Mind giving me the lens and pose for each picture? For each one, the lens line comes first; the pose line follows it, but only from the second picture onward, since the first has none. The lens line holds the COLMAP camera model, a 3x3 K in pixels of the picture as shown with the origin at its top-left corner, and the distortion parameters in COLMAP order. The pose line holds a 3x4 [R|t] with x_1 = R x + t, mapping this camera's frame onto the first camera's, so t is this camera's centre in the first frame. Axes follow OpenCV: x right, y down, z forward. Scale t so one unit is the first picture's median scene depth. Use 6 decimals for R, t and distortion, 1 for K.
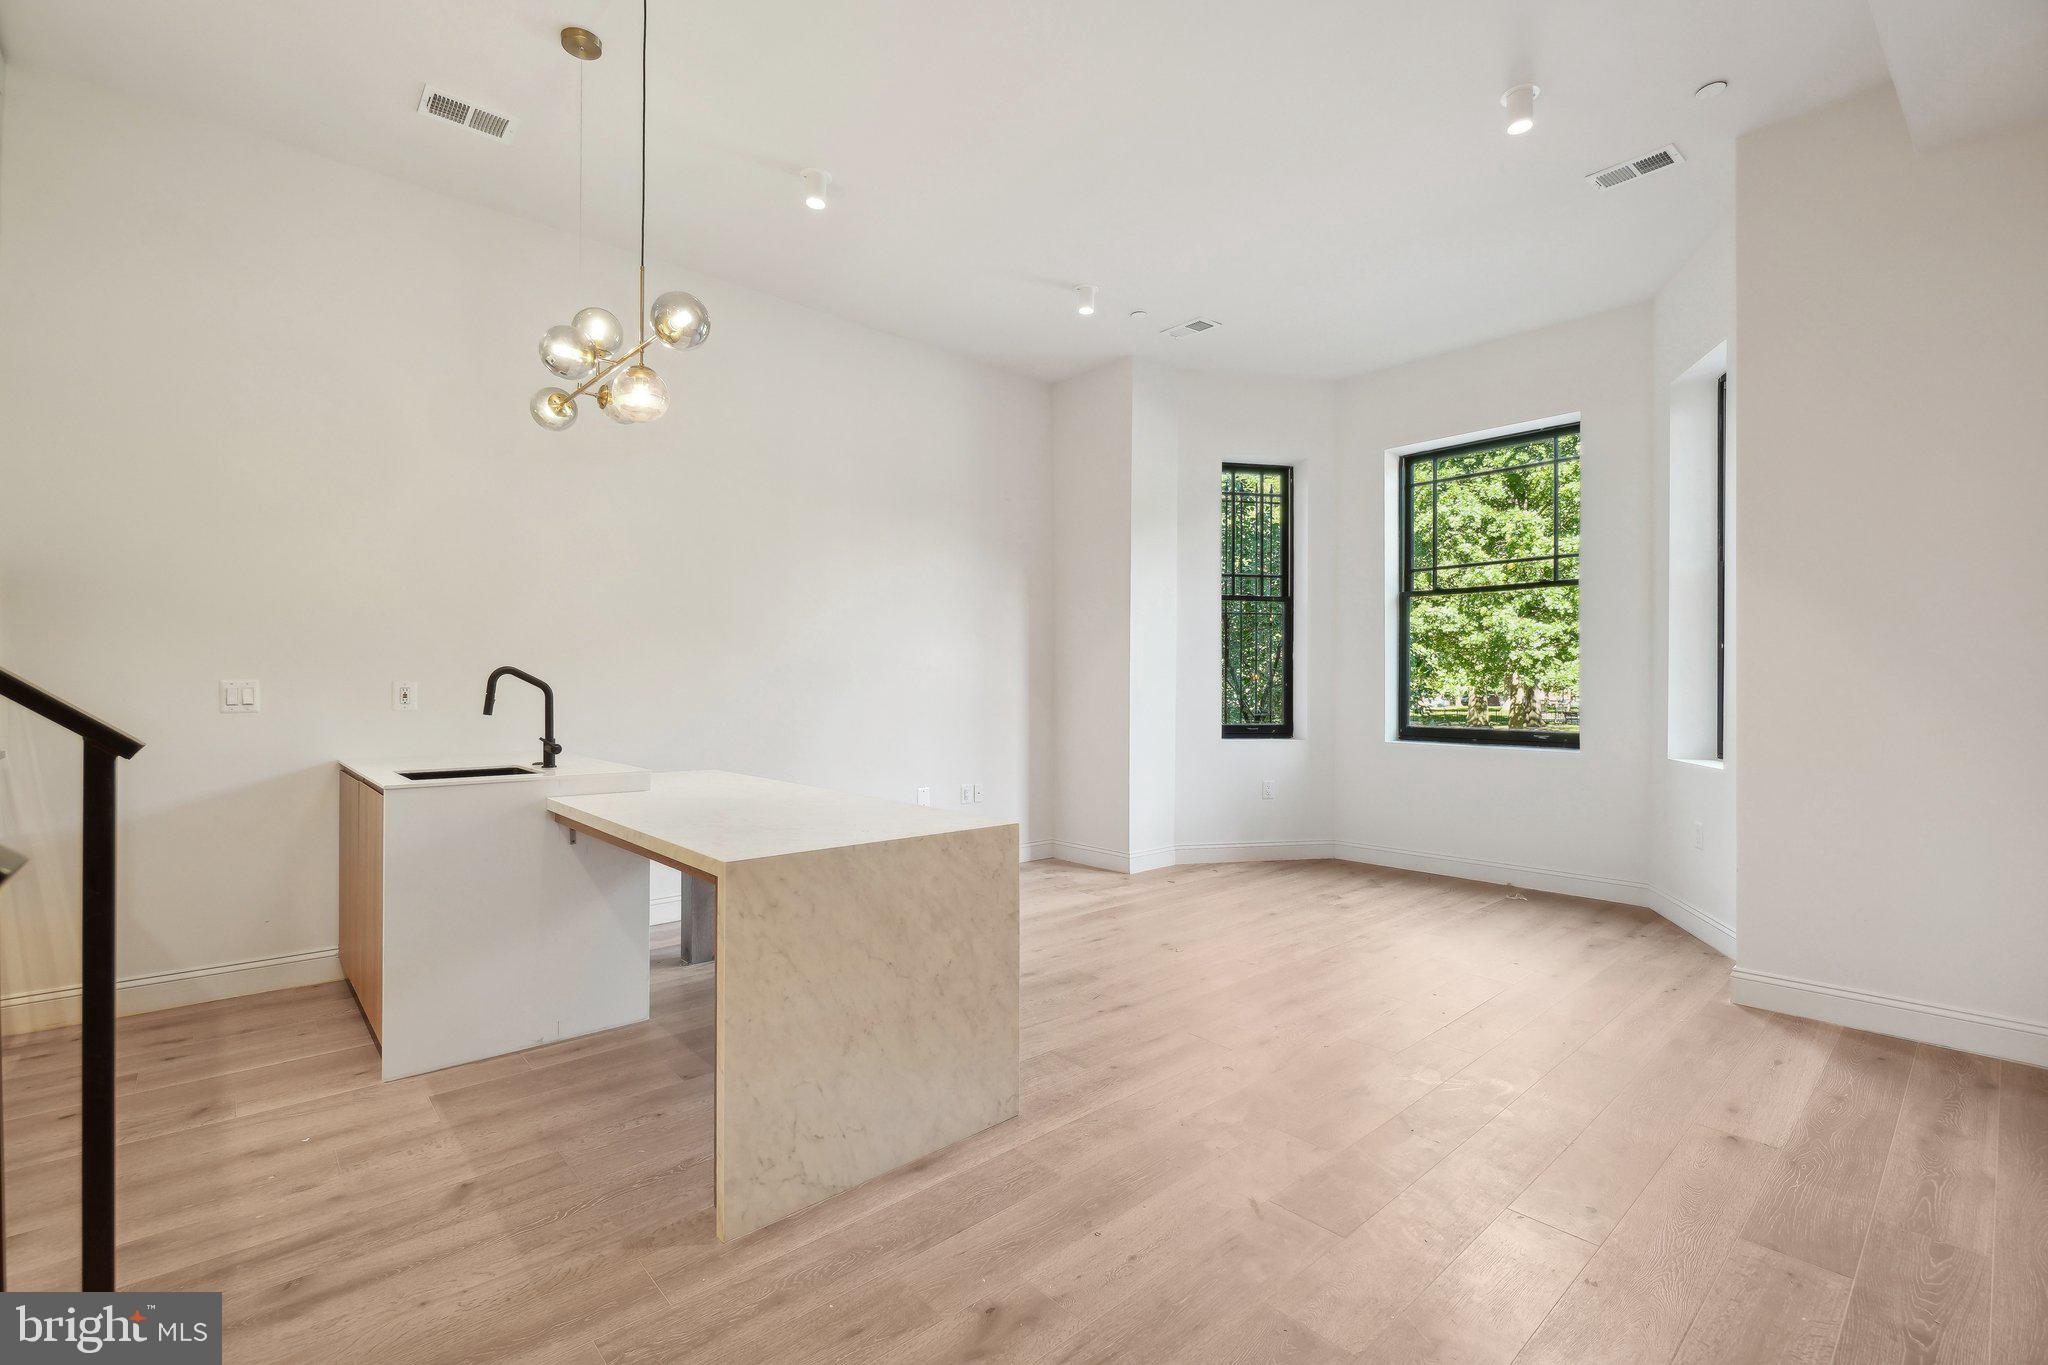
lens RADIAL K [[900.0, 0, 1015.9], [0, 900.0, 686.8], [0, 0, 1]] dist [-0.002617, -0.000547]
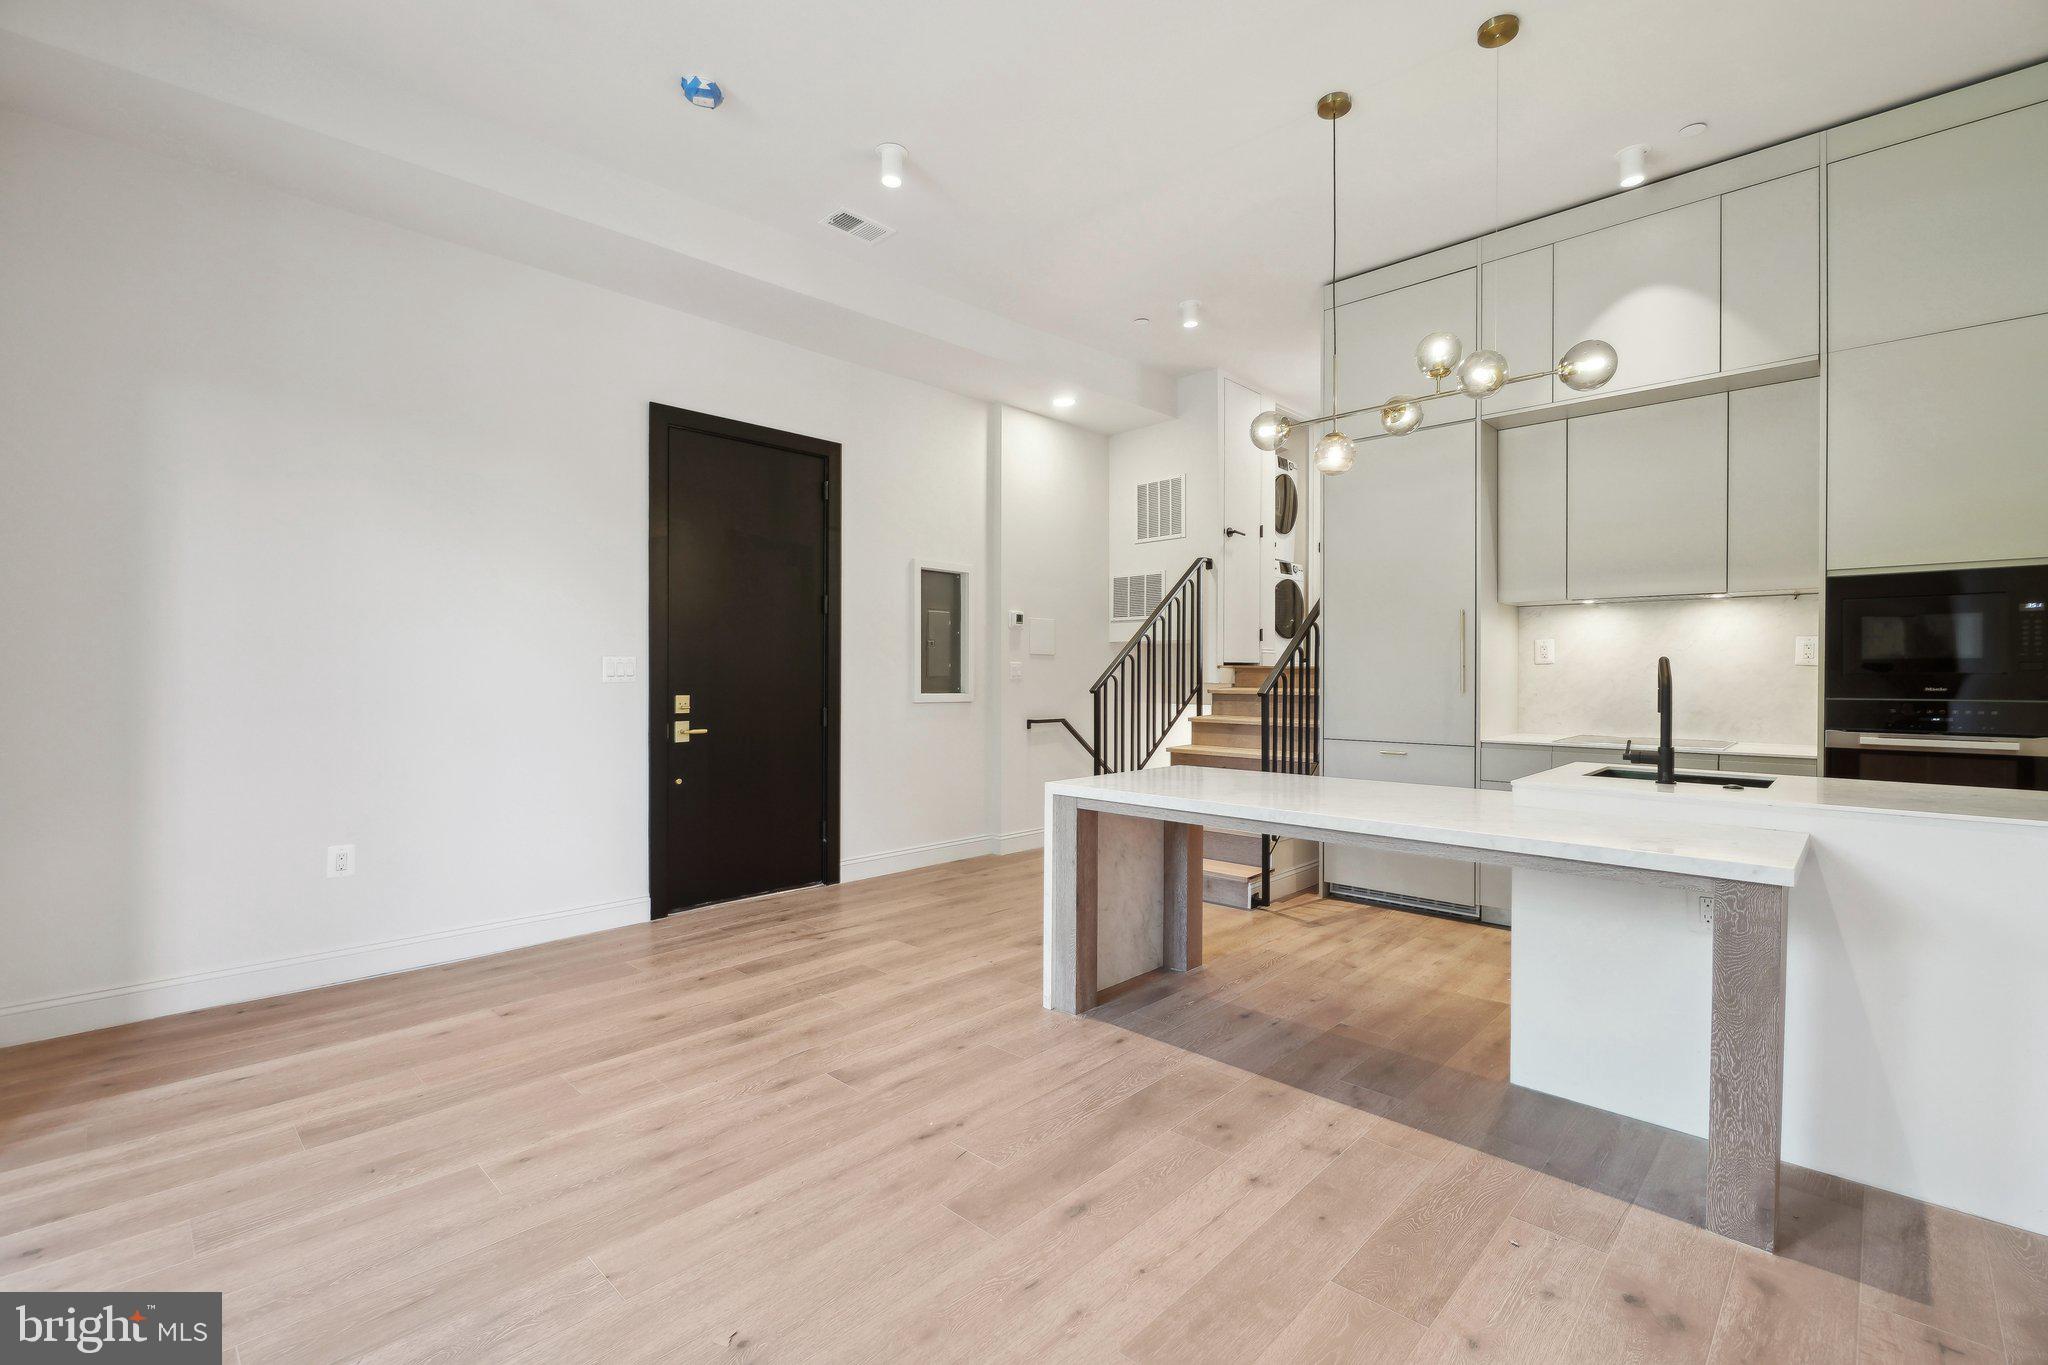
lens RADIAL K [[887.1, 0, 997.7], [0, 887.1, 678.9], [0, 0, 1]] dist [-0.000125, 0.000059]
pose [[-0.998895, -0.004000, -0.046830, 0.100180], [-0.004297, 0.999971, 0.006236, -0.004047], [0.046803, 0.006431, -0.998883, 1.743672]]
